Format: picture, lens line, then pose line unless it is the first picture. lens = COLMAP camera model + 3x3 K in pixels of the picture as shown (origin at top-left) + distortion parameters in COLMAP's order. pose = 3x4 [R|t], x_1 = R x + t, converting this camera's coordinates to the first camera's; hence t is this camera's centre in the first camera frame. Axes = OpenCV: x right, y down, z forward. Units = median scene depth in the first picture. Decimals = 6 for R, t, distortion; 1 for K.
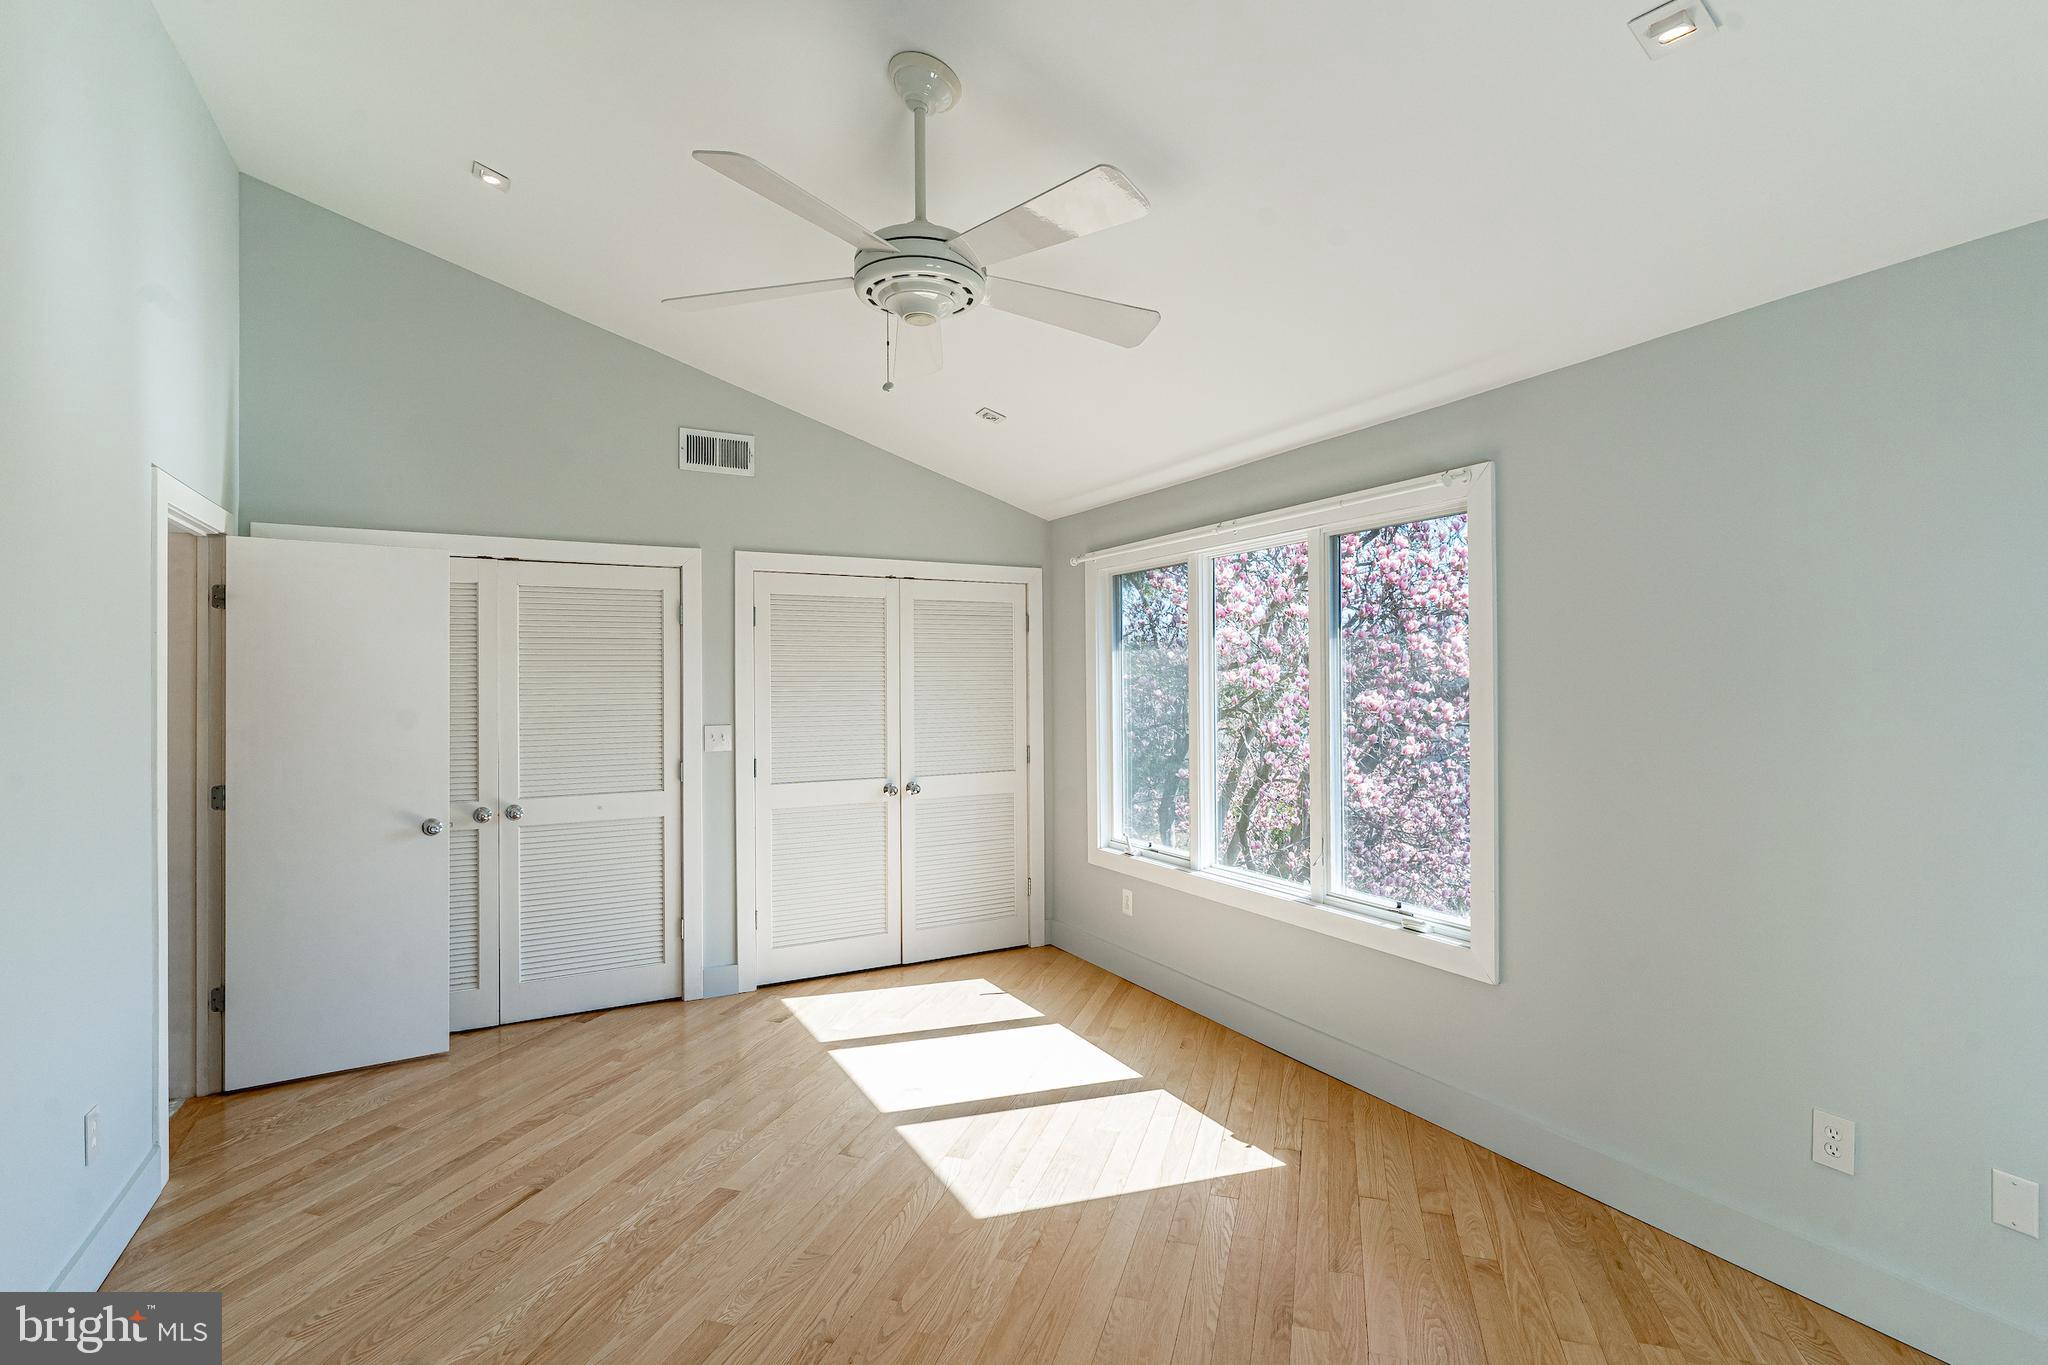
lens RADIAL K [[973.6, 0, 1018.3], [0, 973.6, 678.2], [0, 0, 1]] dist [0.000903, 0.000457]
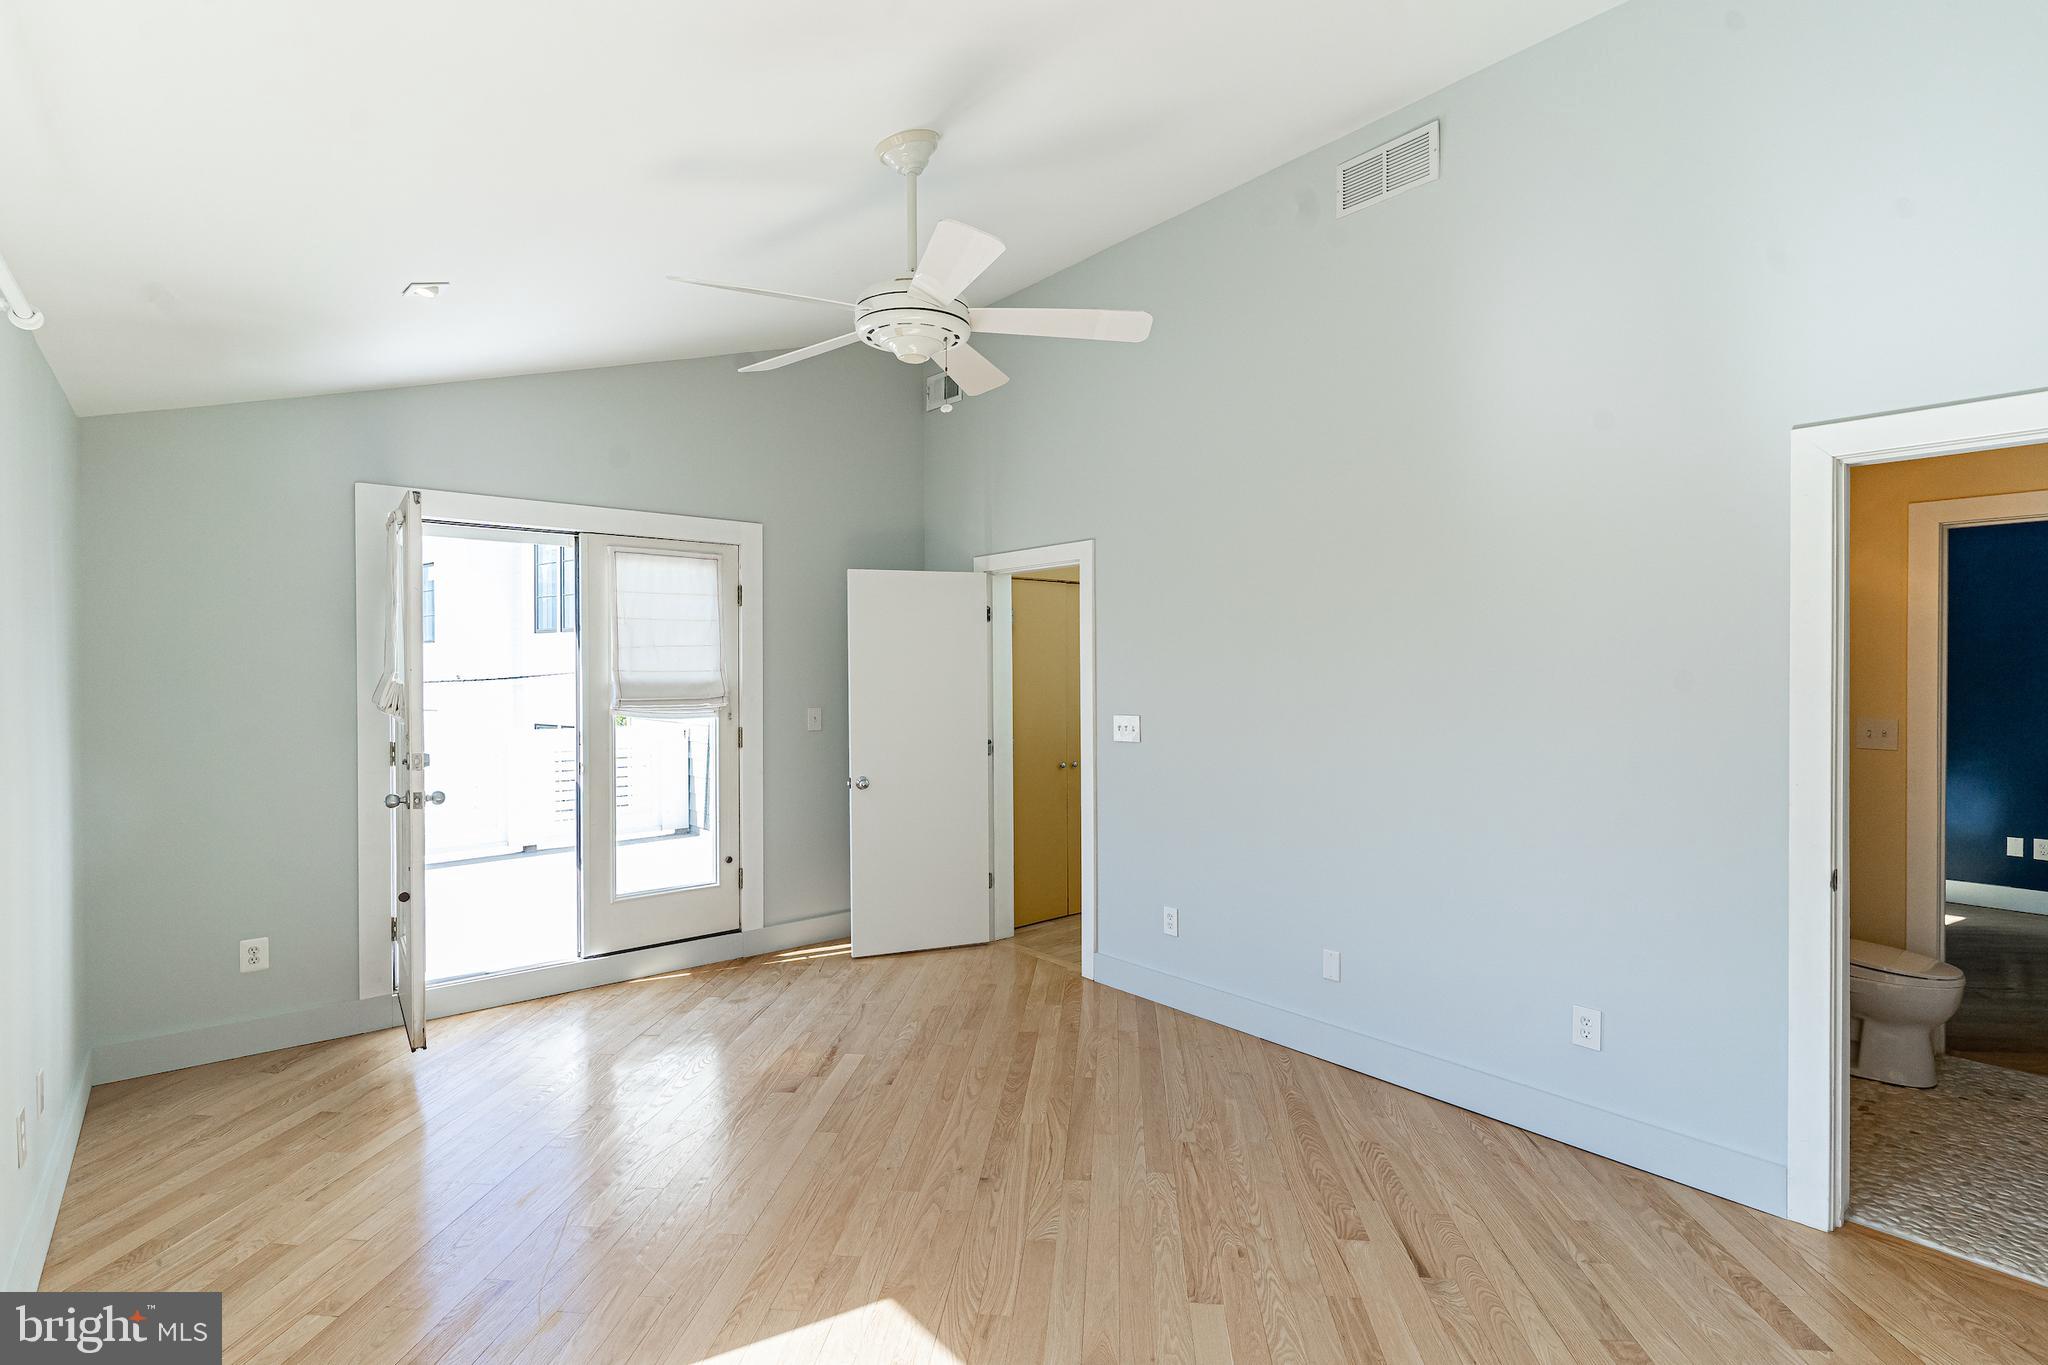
lens RADIAL K [[973.6, 0, 1018.3], [0, 973.6, 678.2], [0, 0, 1]] dist [0.000903, 0.000457]
pose [[-0.977727, 0.013300, -0.209459, 0.019069], [0.012094, 0.999902, 0.007041, -0.000289], [0.209532, 0.004351, -0.977792, 1.811474]]
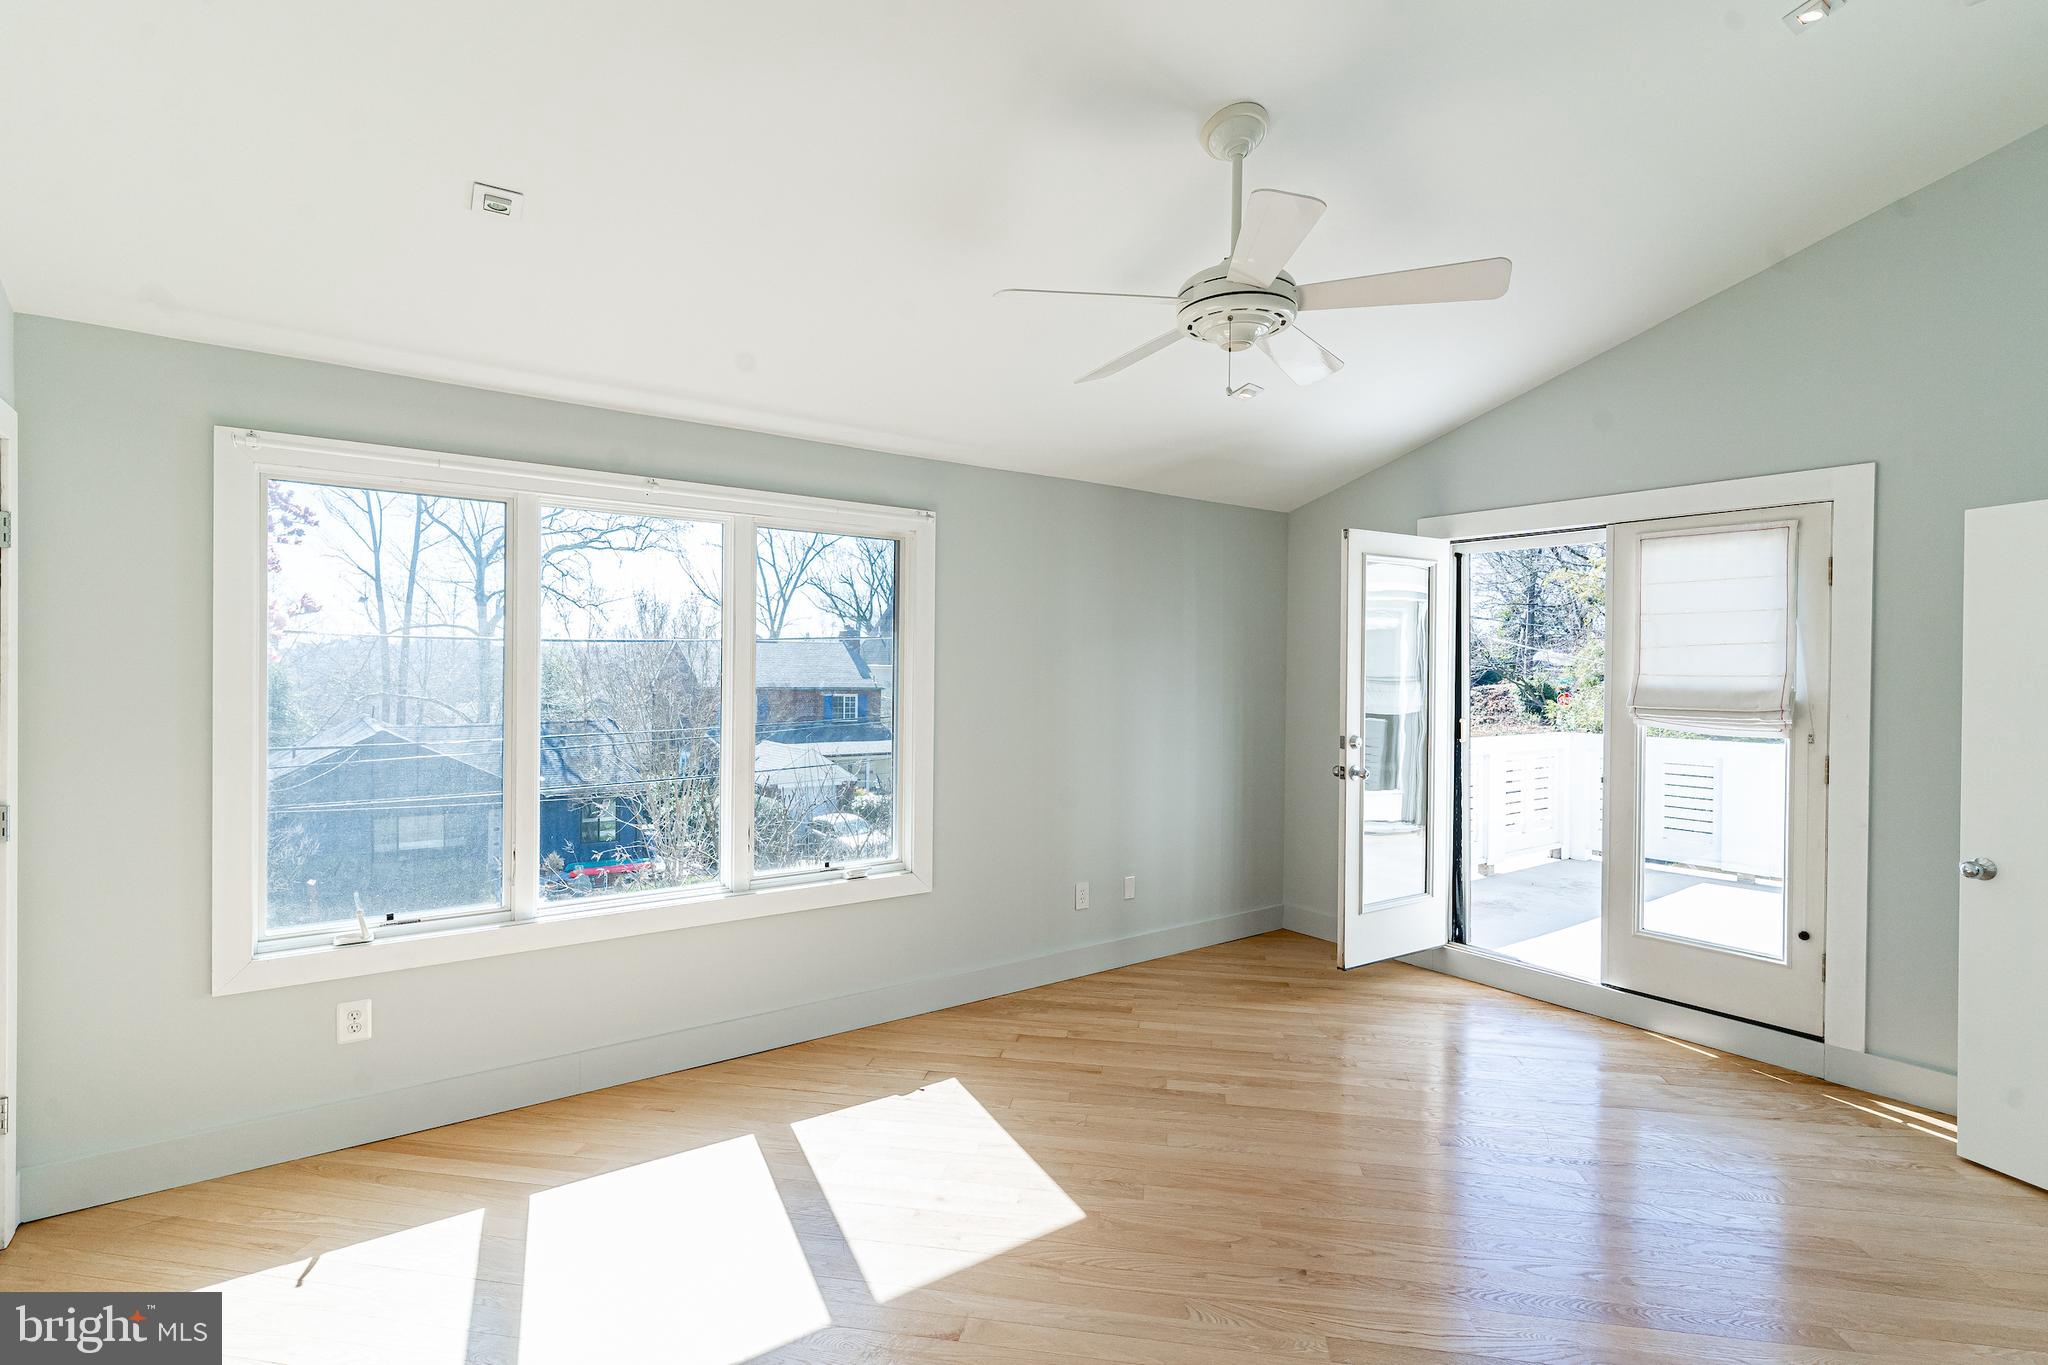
lens RADIAL K [[973.6, 0, 1018.3], [0, 973.6, 678.2], [0, 0, 1]] dist [0.000903, 0.000457]
pose [[-0.147797, -0.002769, 0.989014, -0.979151], [-0.015003, 0.999887, 0.000558, 0.009773], [-0.988904, -0.014756, -0.147822, 1.183568]]
